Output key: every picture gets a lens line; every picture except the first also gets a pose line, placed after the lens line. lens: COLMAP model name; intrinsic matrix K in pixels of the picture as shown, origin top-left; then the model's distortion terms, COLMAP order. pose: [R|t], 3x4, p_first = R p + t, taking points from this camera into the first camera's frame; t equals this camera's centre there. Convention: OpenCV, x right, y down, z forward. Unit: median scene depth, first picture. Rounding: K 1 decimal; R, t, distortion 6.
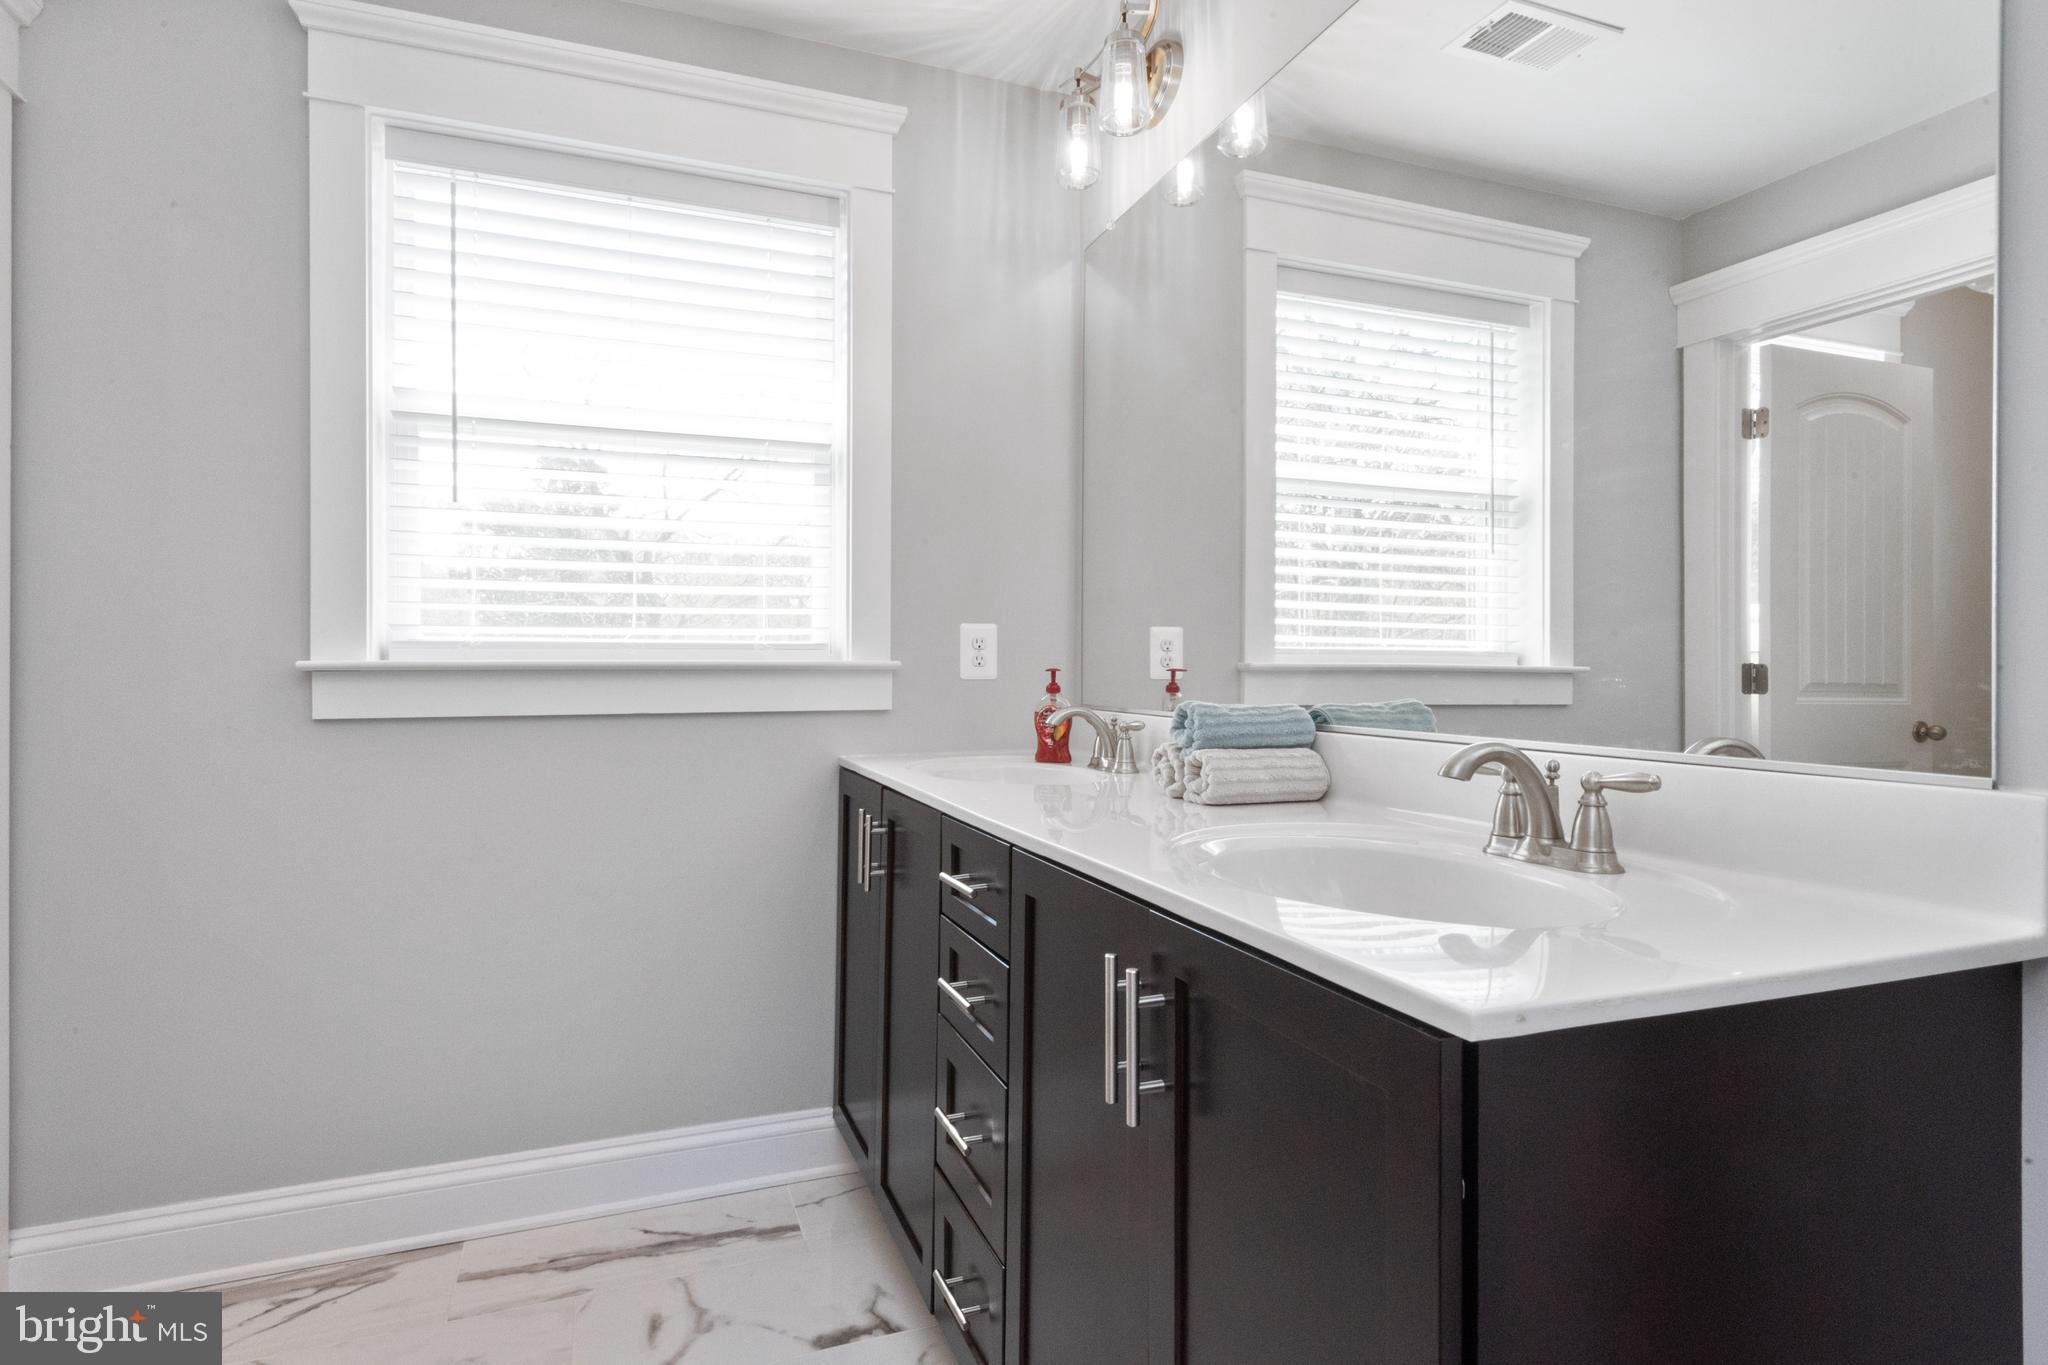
lens RADIAL K [[1075.2, 0, 1022.1], [0, 1075.2, 674.0], [0, 0, 1]] dist [0.041739, -0.029764]
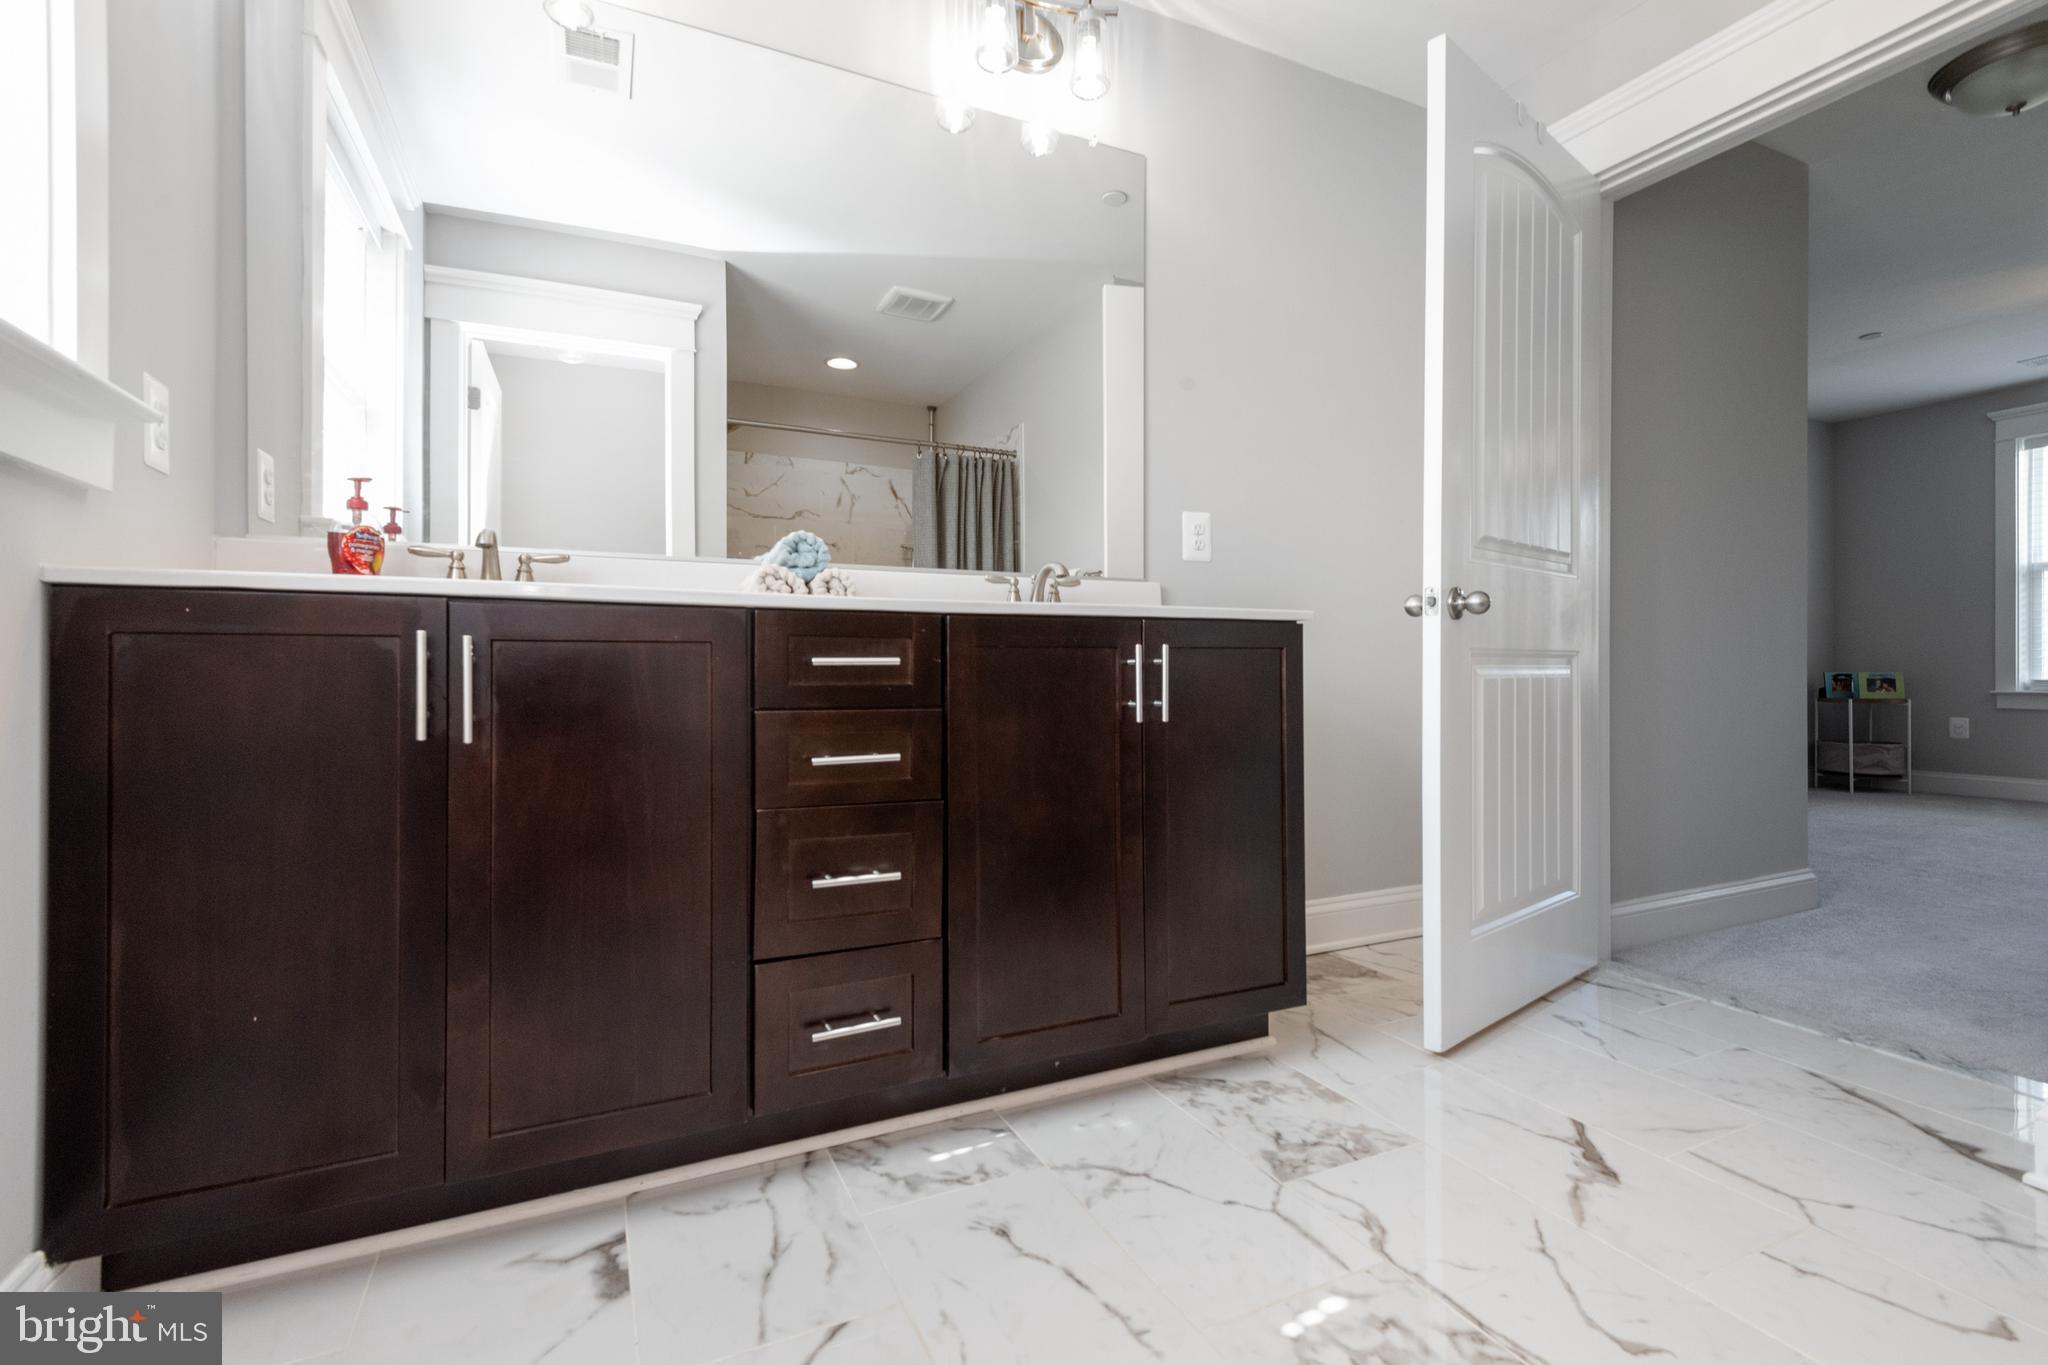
lens RADIAL K [[912.4, 0, 1024.0], [0, 912.4, 682.5], [0, 0, 1]] dist [0.028219, -0.027871]
pose [[-0.076946, -0.015152, 0.996920, -0.722876], [0.007829, 0.999845, 0.015801, 0.146723], [-0.997005, 0.009021, -0.076815, 0.642333]]
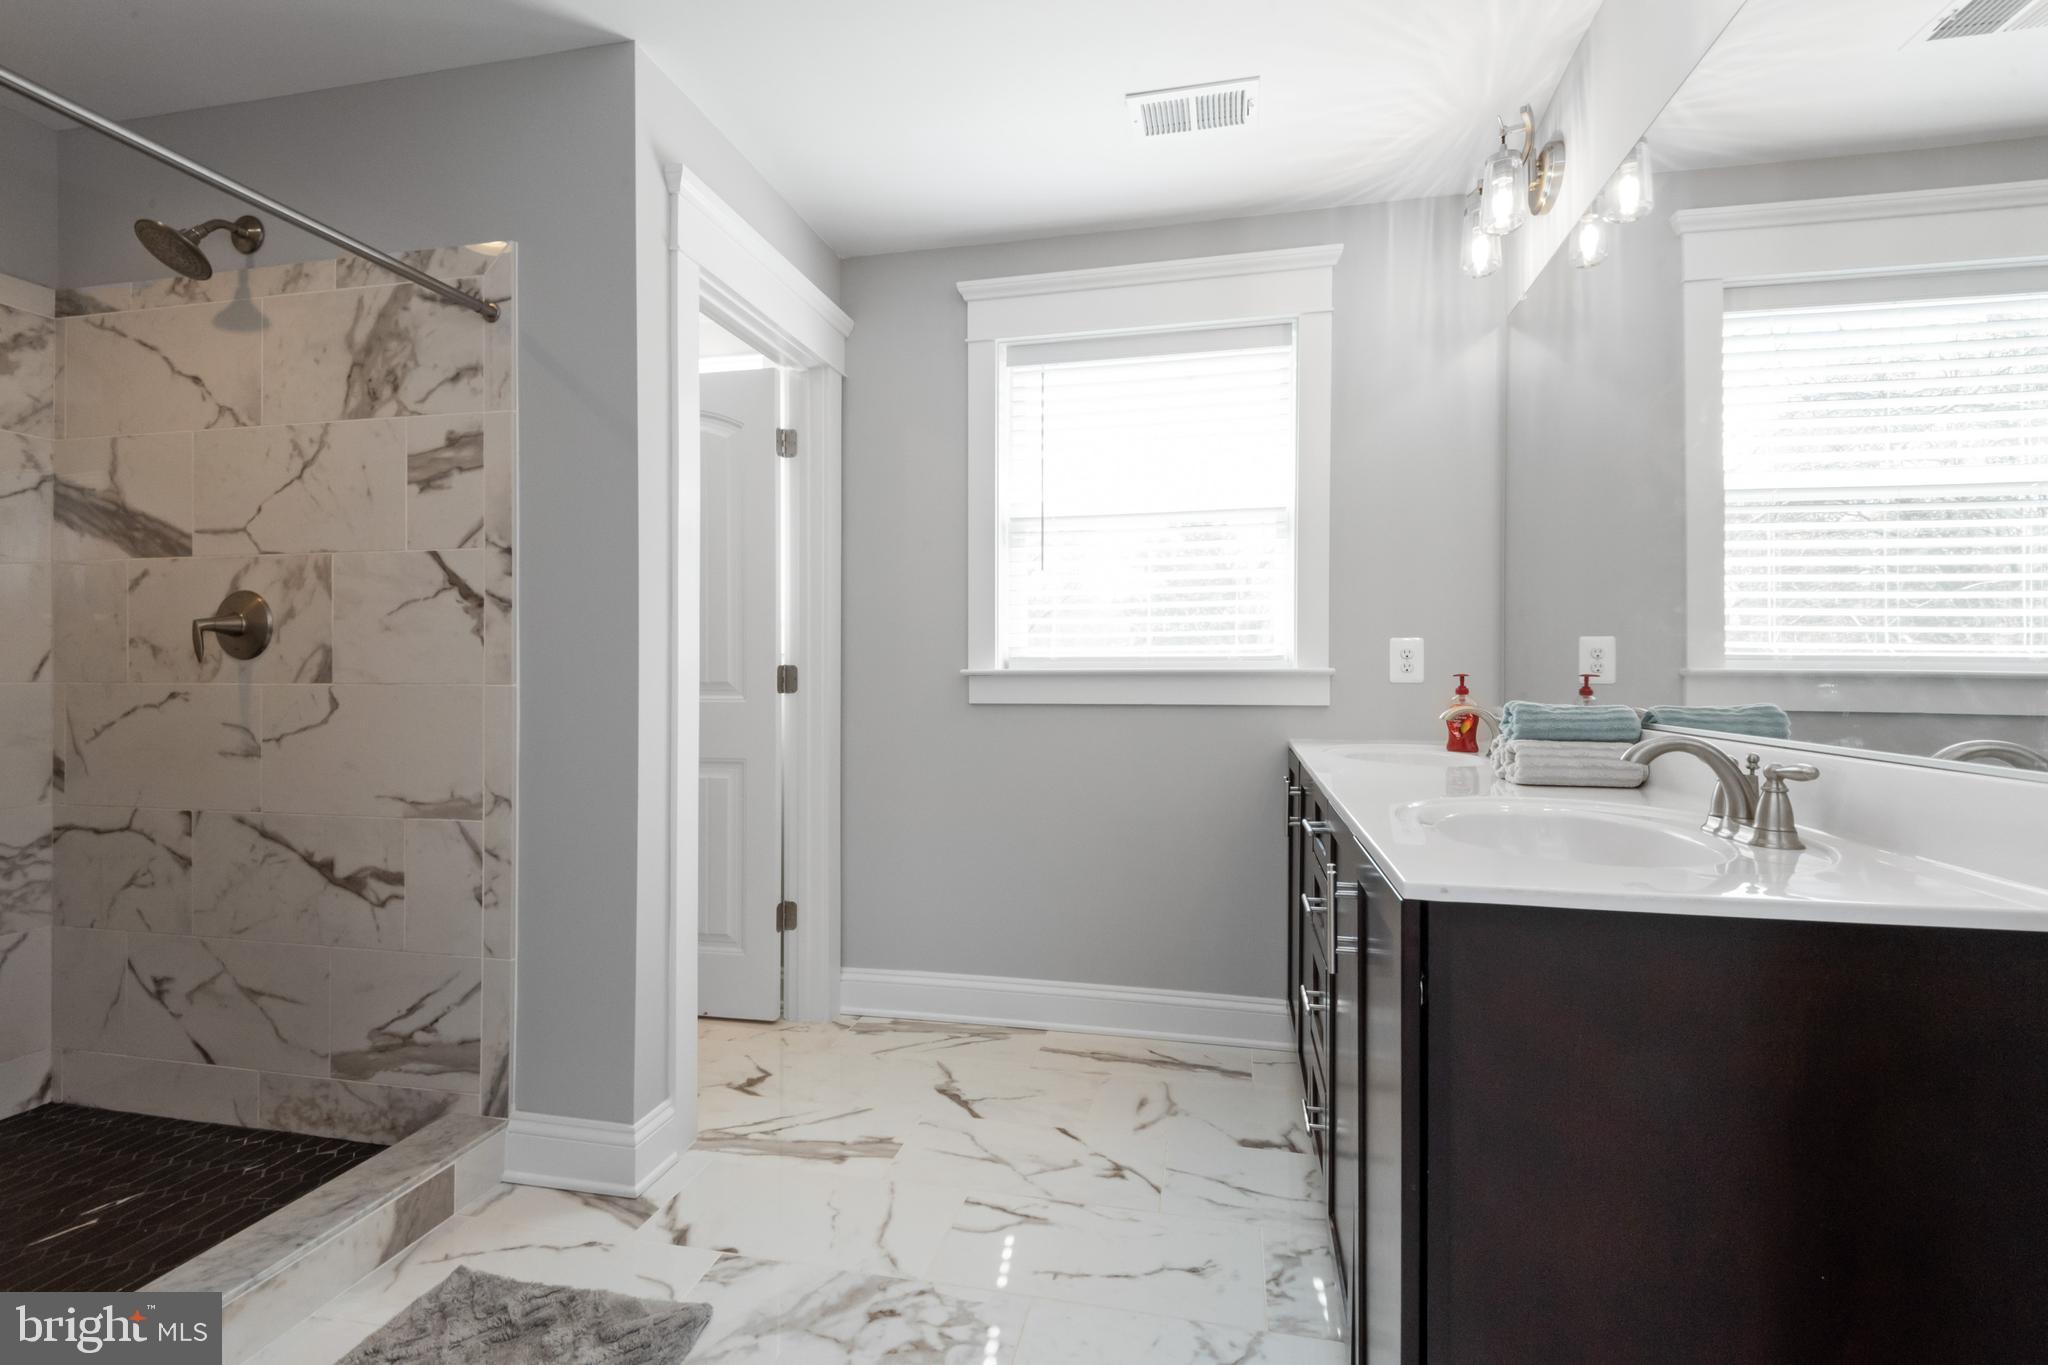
lens RADIAL K [[912.4, 0, 1024.0], [0, 912.4, 682.5], [0, 0, 1]] dist [0.028219, -0.027871]
pose [[0.833739, 0.005854, -0.552128, 0.202856], [-0.002899, 0.999976, 0.006226, -0.000694], [0.552151, -0.003590, 0.833736, -0.144176]]
